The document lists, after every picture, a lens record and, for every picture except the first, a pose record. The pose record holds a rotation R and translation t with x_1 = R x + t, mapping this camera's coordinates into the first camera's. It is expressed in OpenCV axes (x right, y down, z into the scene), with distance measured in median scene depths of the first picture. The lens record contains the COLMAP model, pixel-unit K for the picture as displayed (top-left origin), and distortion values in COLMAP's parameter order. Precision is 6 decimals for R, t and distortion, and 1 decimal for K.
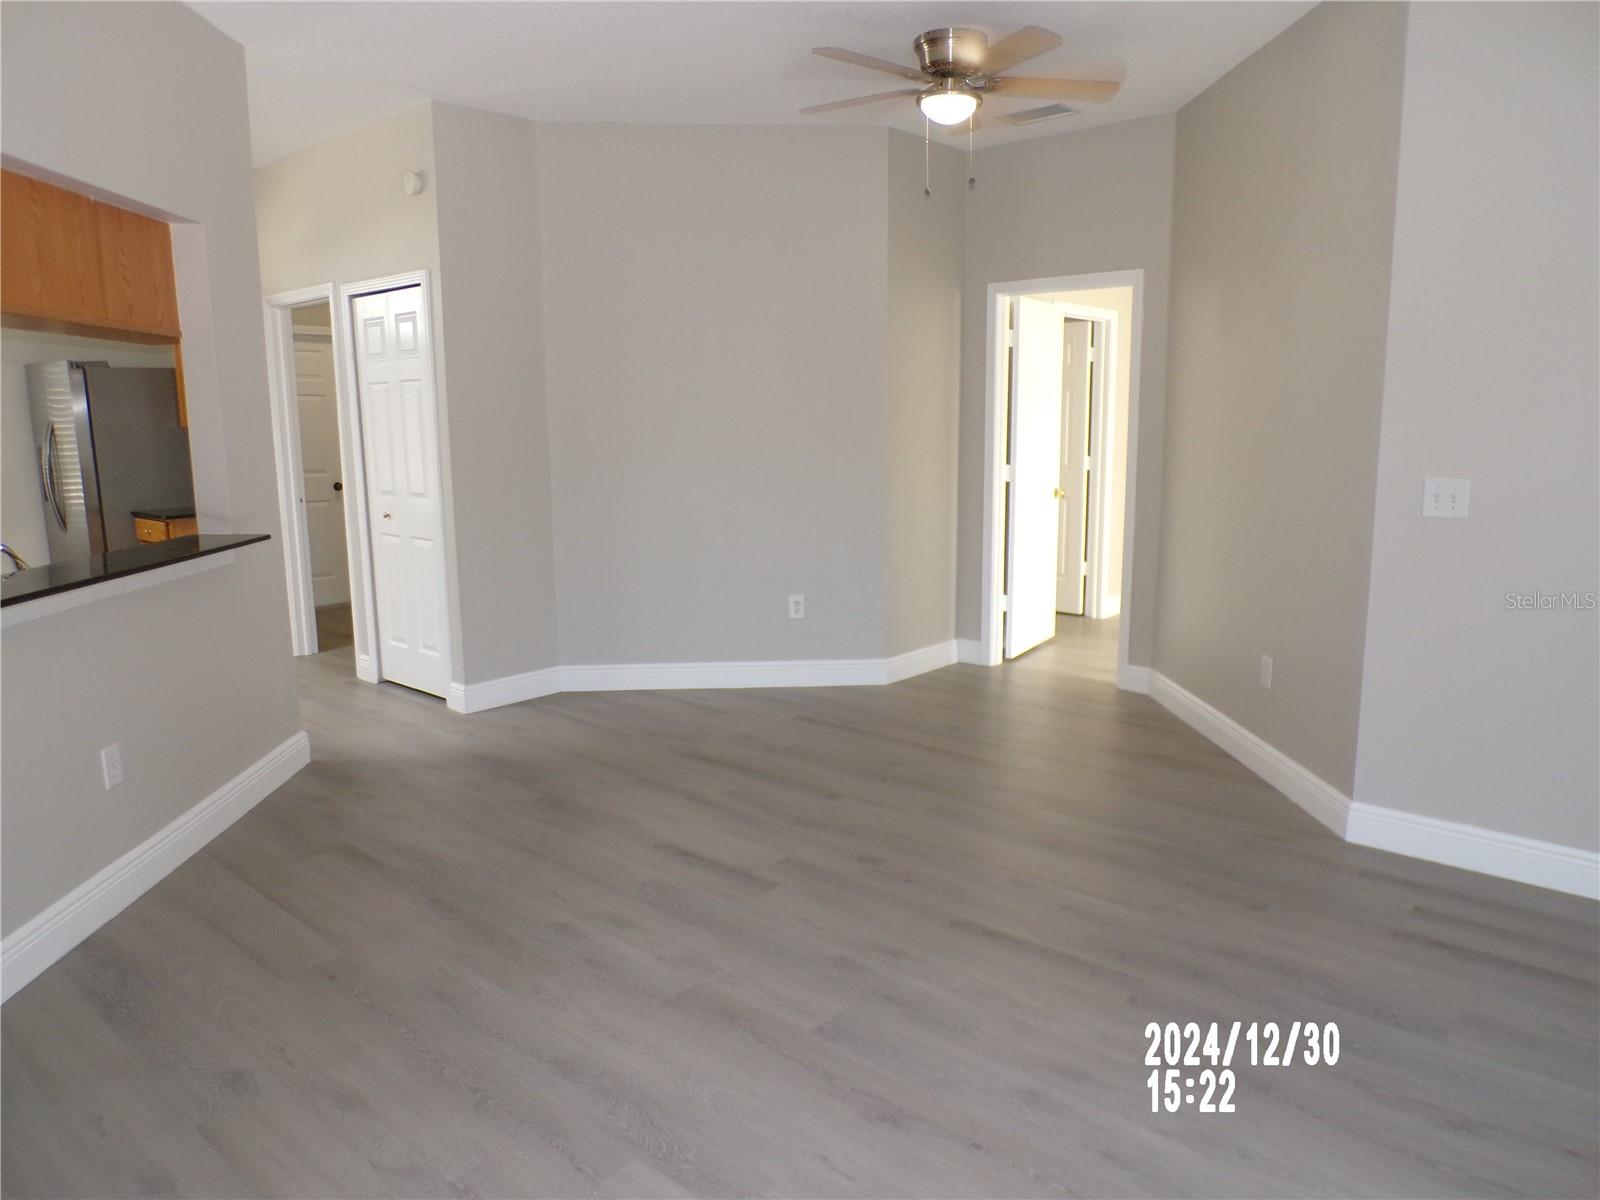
lens RADIAL K [[1078.7, 0, 794.4], [0, 1078.7, 596.9], [0, 0, 1]] dist [-0.044062, 0.013552]
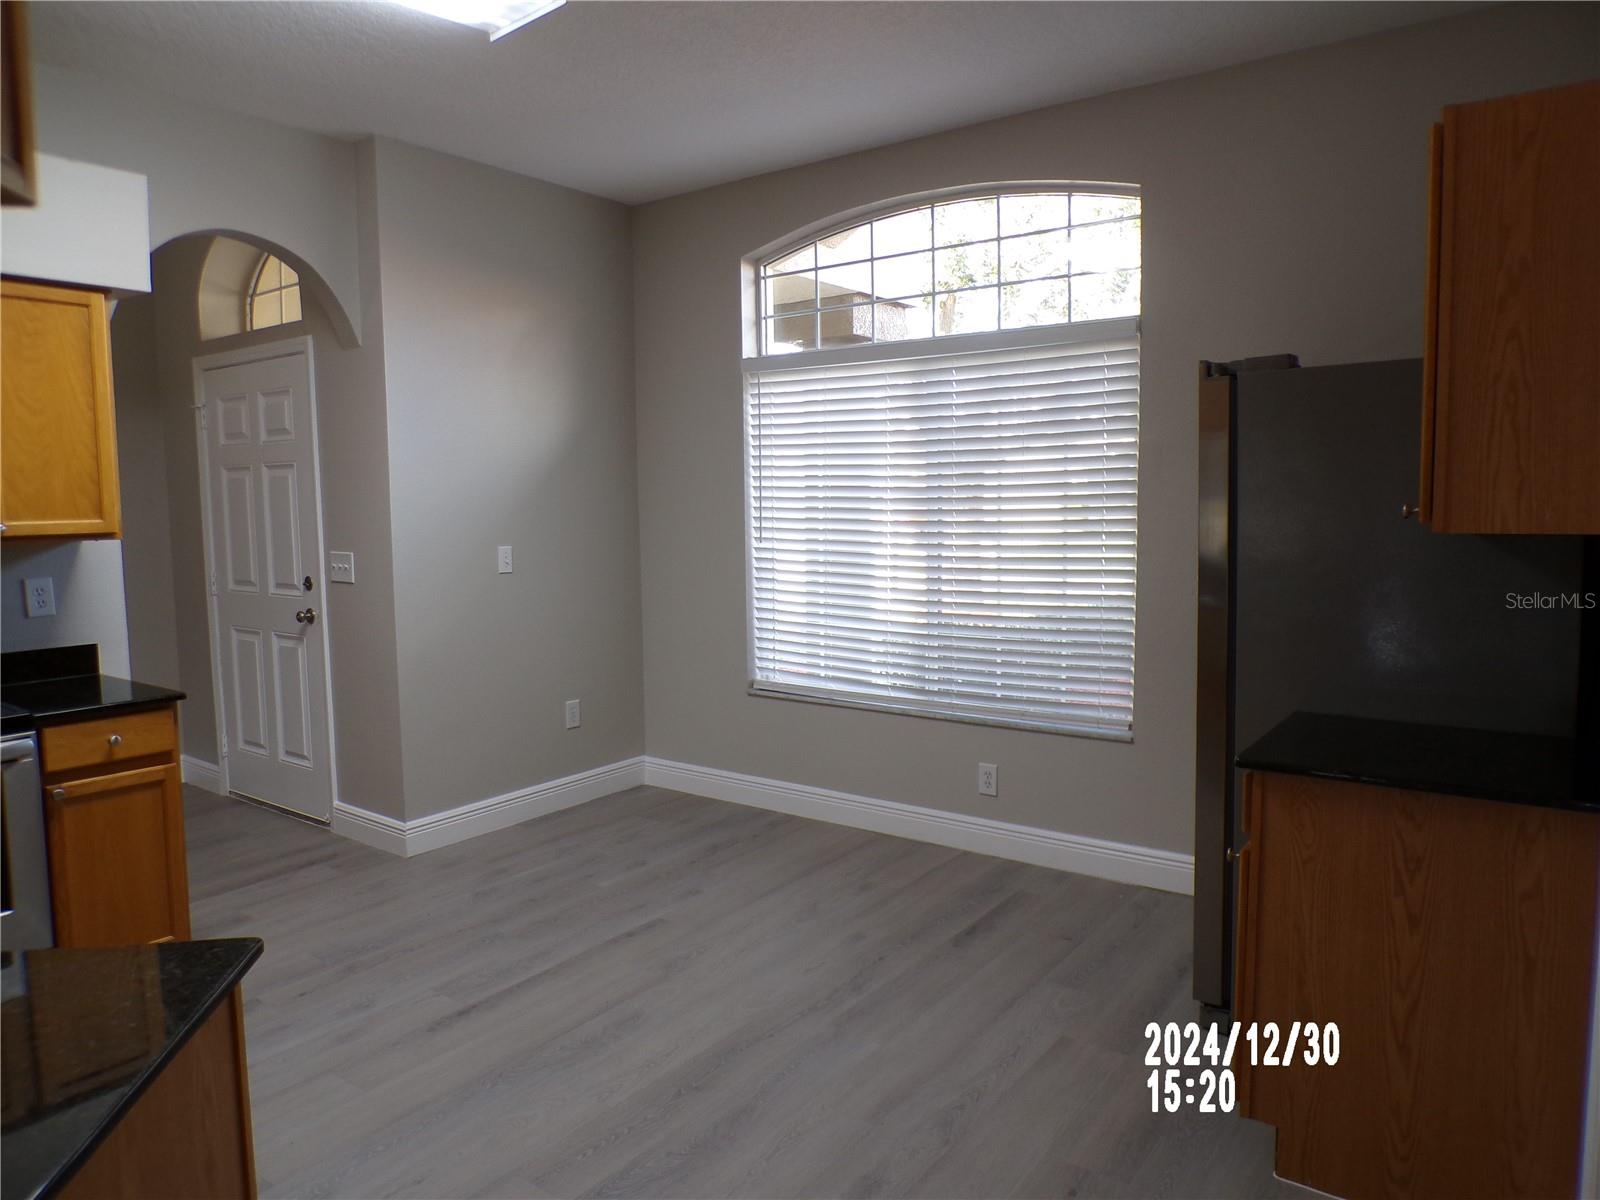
lens RADIAL K [[1078.7, 0, 791.5], [0, 1078.7, 596.1], [0, 0, 1]] dist [-0.044062, 0.013552]
pose [[0.094394, 0.100252, -0.990474, -0.257518], [-0.152835, 0.984582, 0.085090, -0.144078], [0.983733, 0.143347, 0.108261, 0.830635]]
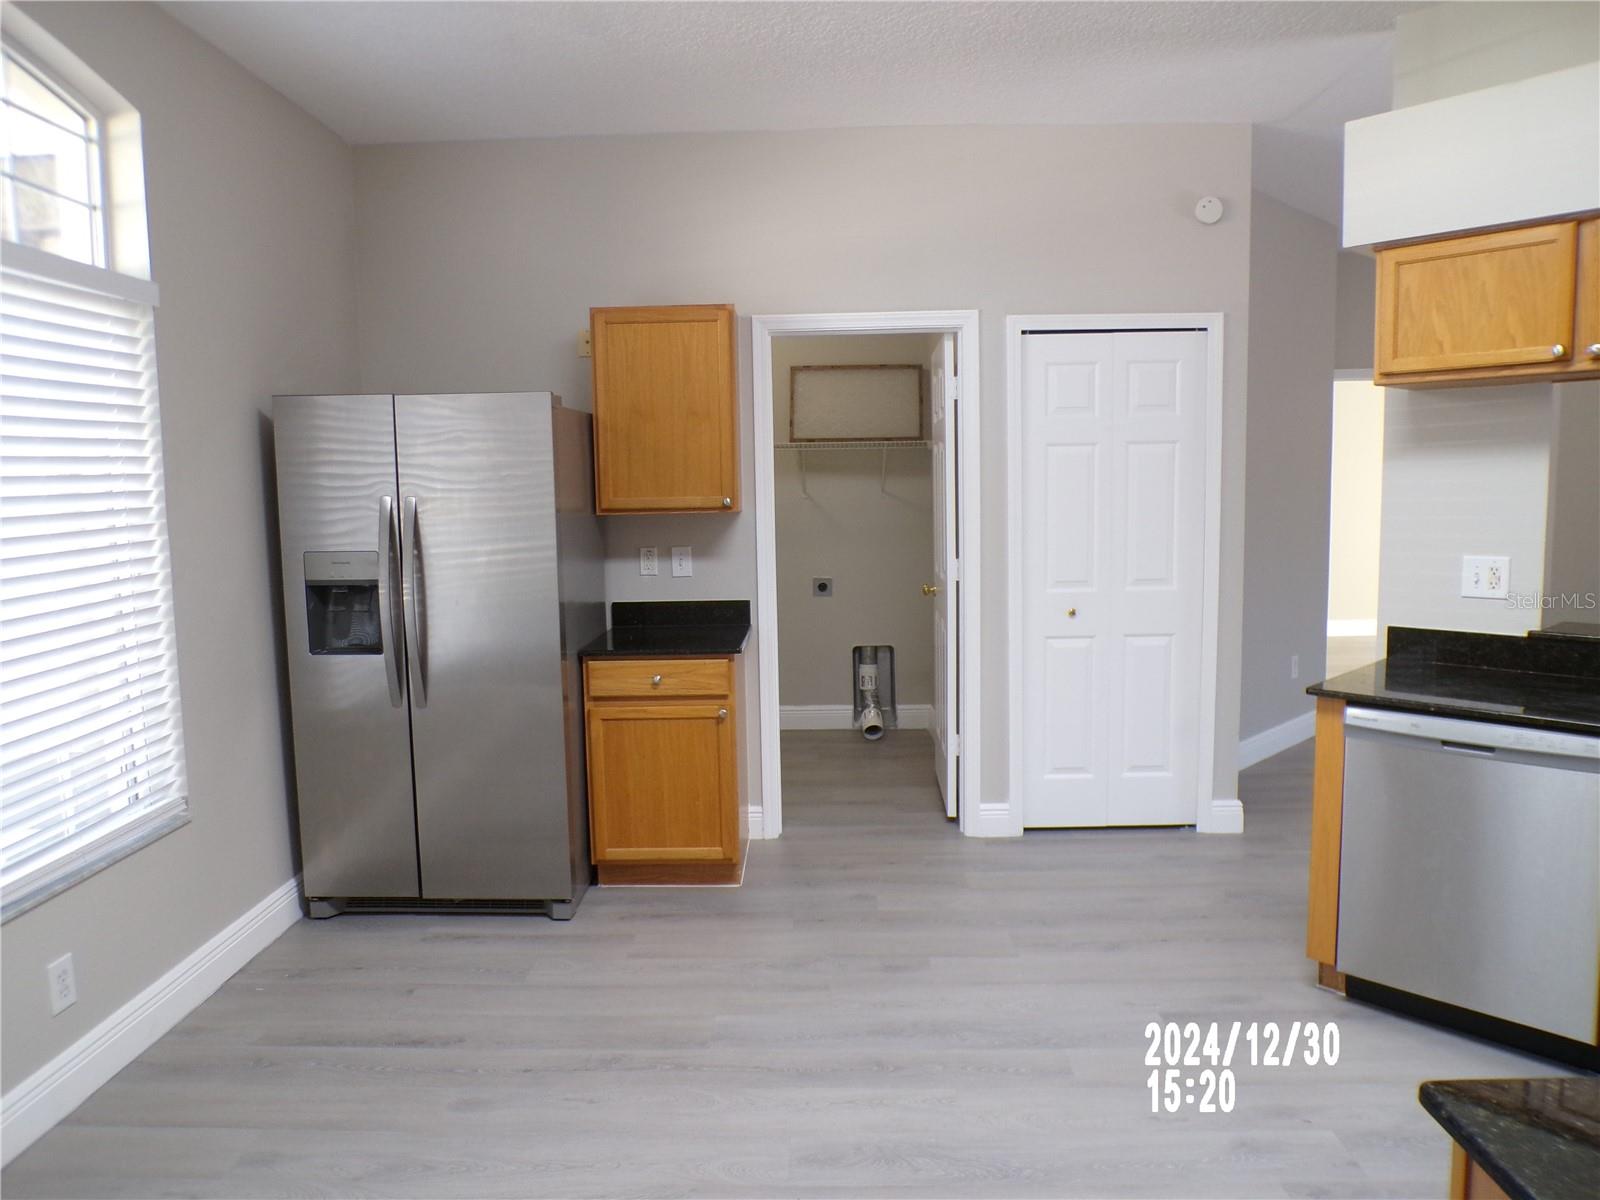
lens RADIAL K [[1078.7, 0, 789.9], [0, 1078.7, 591.6], [0, 0, 1]] dist [-0.044062, 0.013552]
pose [[0.759886, -0.074937, 0.645723, -1.013090], [0.122834, 0.991991, -0.029430, -0.088954], [-0.638346, 0.101680, 0.763004, 0.514167]]
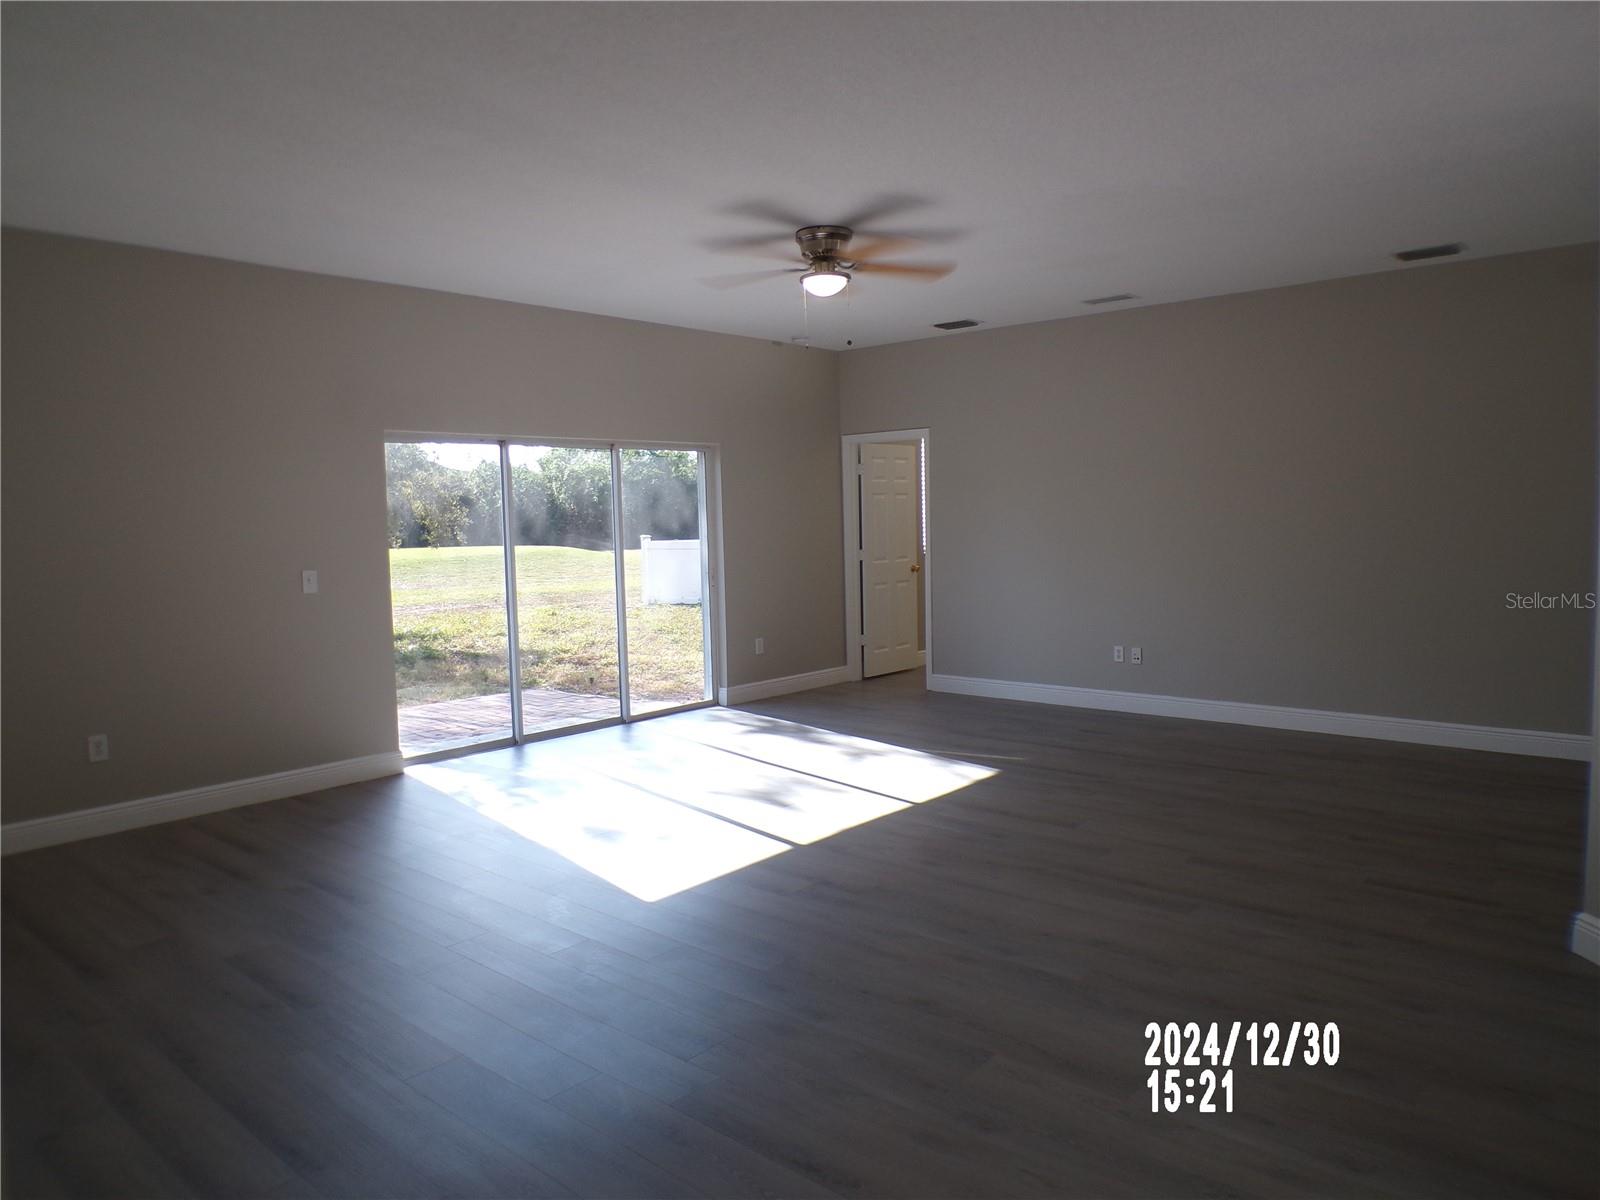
lens RADIAL K [[1078.7, 0, 797.1], [0, 1078.7, 594.4], [0, 0, 1]] dist [-0.044062, 0.013552]
pose [[-0.999405, 0.032205, -0.012384, 0.098352], [0.028324, 0.970718, 0.238545, -0.154107], [0.019704, 0.238052, -0.971053, 0.870692]]
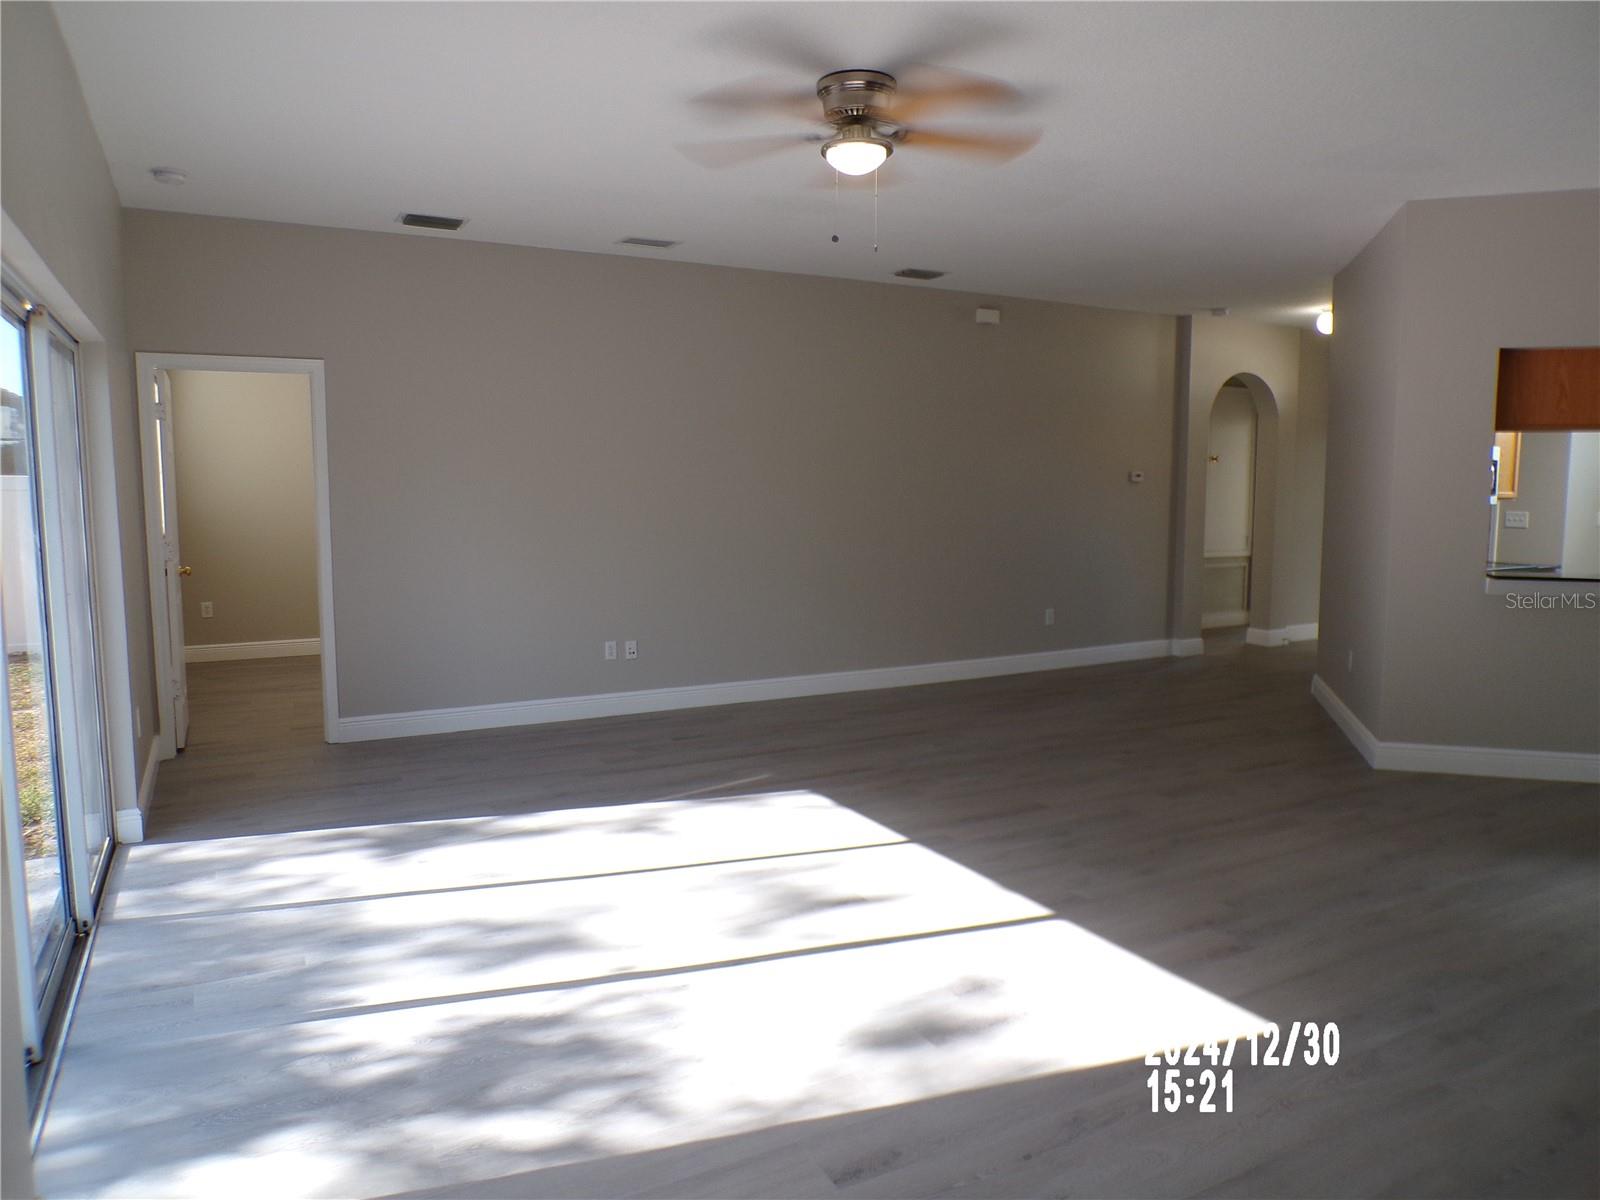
lens RADIAL K [[1078.7, 0, 788.7], [0, 1078.7, 595.9], [0, 0, 1]] dist [-0.044062, 0.013552]
pose [[-0.342753, 0.103353, -0.933723, 0.714285], [-0.152917, 0.974535, 0.164004, -0.031263], [0.926896, 0.198995, -0.318221, 0.132127]]
